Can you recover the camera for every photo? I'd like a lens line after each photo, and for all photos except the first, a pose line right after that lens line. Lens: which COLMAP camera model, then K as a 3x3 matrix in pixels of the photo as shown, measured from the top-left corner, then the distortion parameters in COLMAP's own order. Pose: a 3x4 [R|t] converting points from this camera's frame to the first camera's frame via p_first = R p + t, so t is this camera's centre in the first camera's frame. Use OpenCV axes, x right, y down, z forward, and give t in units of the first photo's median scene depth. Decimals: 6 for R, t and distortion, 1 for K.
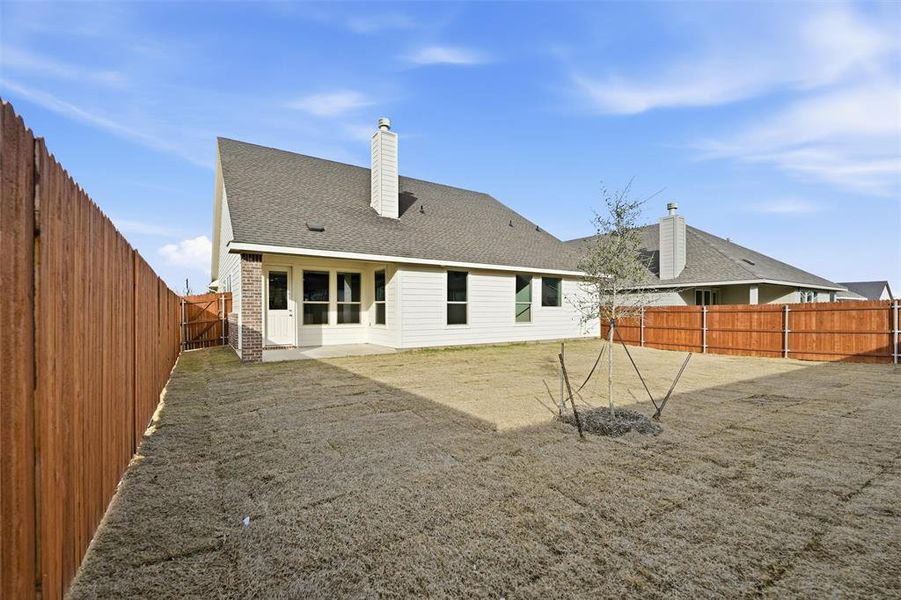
lens RADIAL K [[387.2, 0, 451.8], [0, 387.2, 313.3], [0, 0, 1]] dist [0.001688, 0.000065]
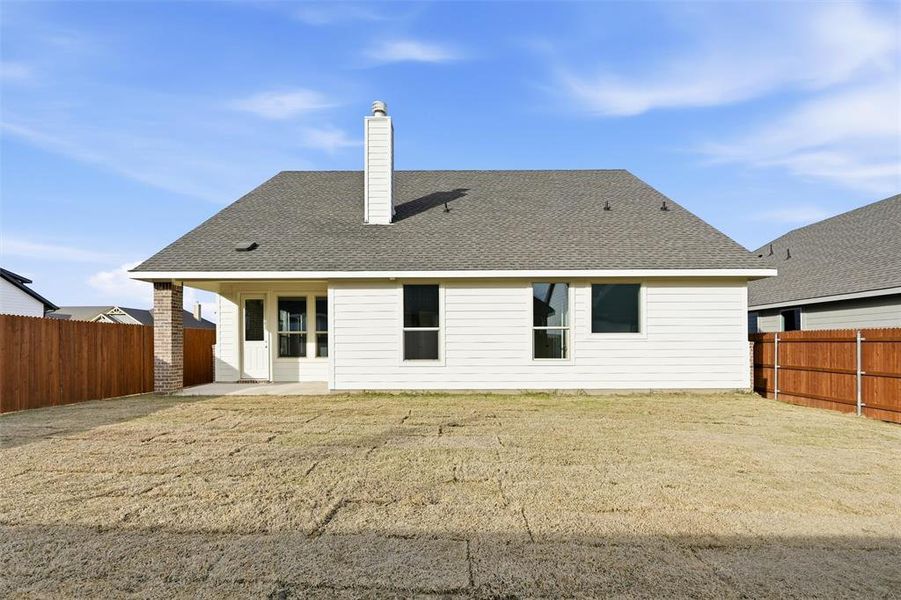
lens RADIAL K [[462.4, 0, 450.9], [0, 462.4, 331.2], [0, 0, 1]] dist [-0.000962, 0.000198]
pose [[0.828238, -0.017199, -0.560112, 0.526734], [0.001491, 0.999593, -0.028489, -0.000131], [0.560374, 0.022760, 0.827927, 0.330140]]
